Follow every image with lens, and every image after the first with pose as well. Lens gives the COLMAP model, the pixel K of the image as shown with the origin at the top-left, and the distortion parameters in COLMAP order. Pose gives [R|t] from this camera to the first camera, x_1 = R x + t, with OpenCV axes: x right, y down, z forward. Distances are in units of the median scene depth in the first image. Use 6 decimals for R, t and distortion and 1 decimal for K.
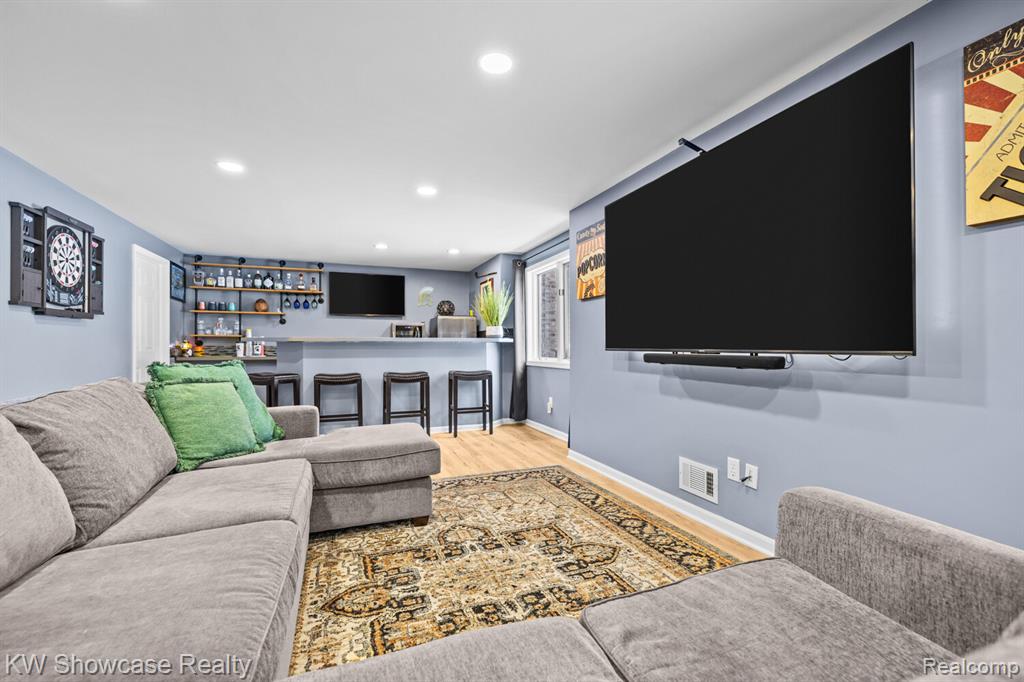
lens RADIAL K [[425.0, 0, 516.9], [0, 425.0, 333.4], [0, 0, 1]] dist [-0.000134, -0.000050]
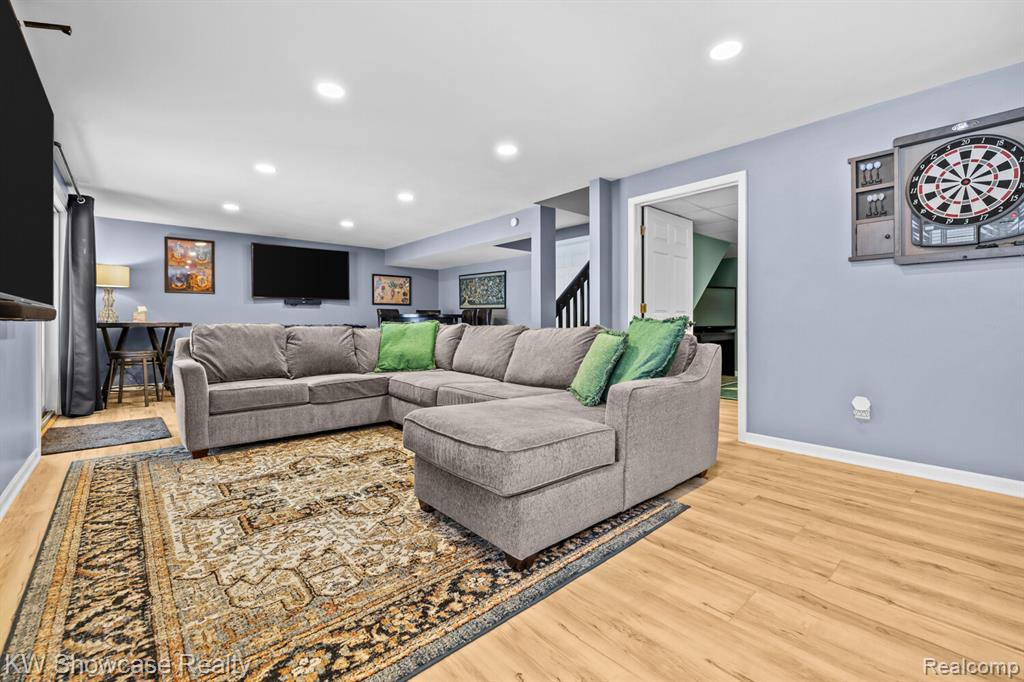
lens RADIAL K [[425.0, 0, 516.9], [0, 425.0, 333.4], [0, 0, 1]] dist [-0.000134, -0.000050]
pose [[-0.939329, 0.012725, -0.342780, -0.106596], [0.013374, 0.999910, 0.000471, 0.104188], [0.342756, -0.004142, -0.939415, 1.887258]]
